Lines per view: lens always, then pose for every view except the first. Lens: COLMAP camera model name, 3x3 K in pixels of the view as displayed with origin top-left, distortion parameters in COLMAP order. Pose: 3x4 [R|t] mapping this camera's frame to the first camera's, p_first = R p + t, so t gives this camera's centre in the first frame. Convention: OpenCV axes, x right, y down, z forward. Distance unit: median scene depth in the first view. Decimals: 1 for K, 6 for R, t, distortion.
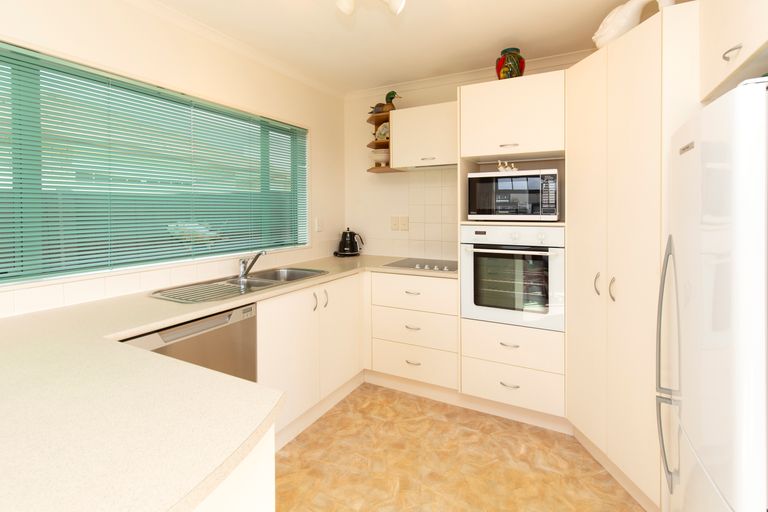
lens RADIAL K [[362.3, 0, 397.3], [0, 362.3, 223.3], [0, 0, 1]] dist [0.001930, 0.000277]
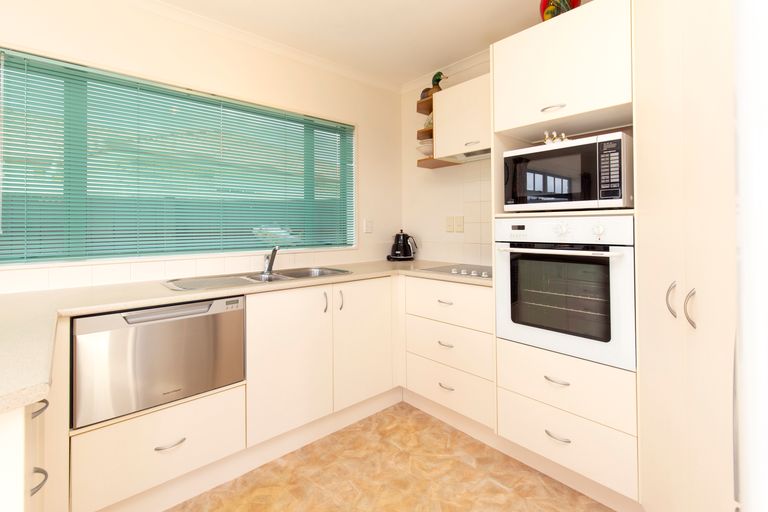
lens RADIAL K [[362.3, 0, 398.2], [0, 362.3, 231.5], [0, 0, 1]] dist [0.000023, -0.000062]
pose [[0.936847, 0.001826, -0.349736, 0.255128], [-0.010194, 0.999704, -0.022087, 0.053326], [0.349592, 0.024257, 0.936588, 0.192015]]
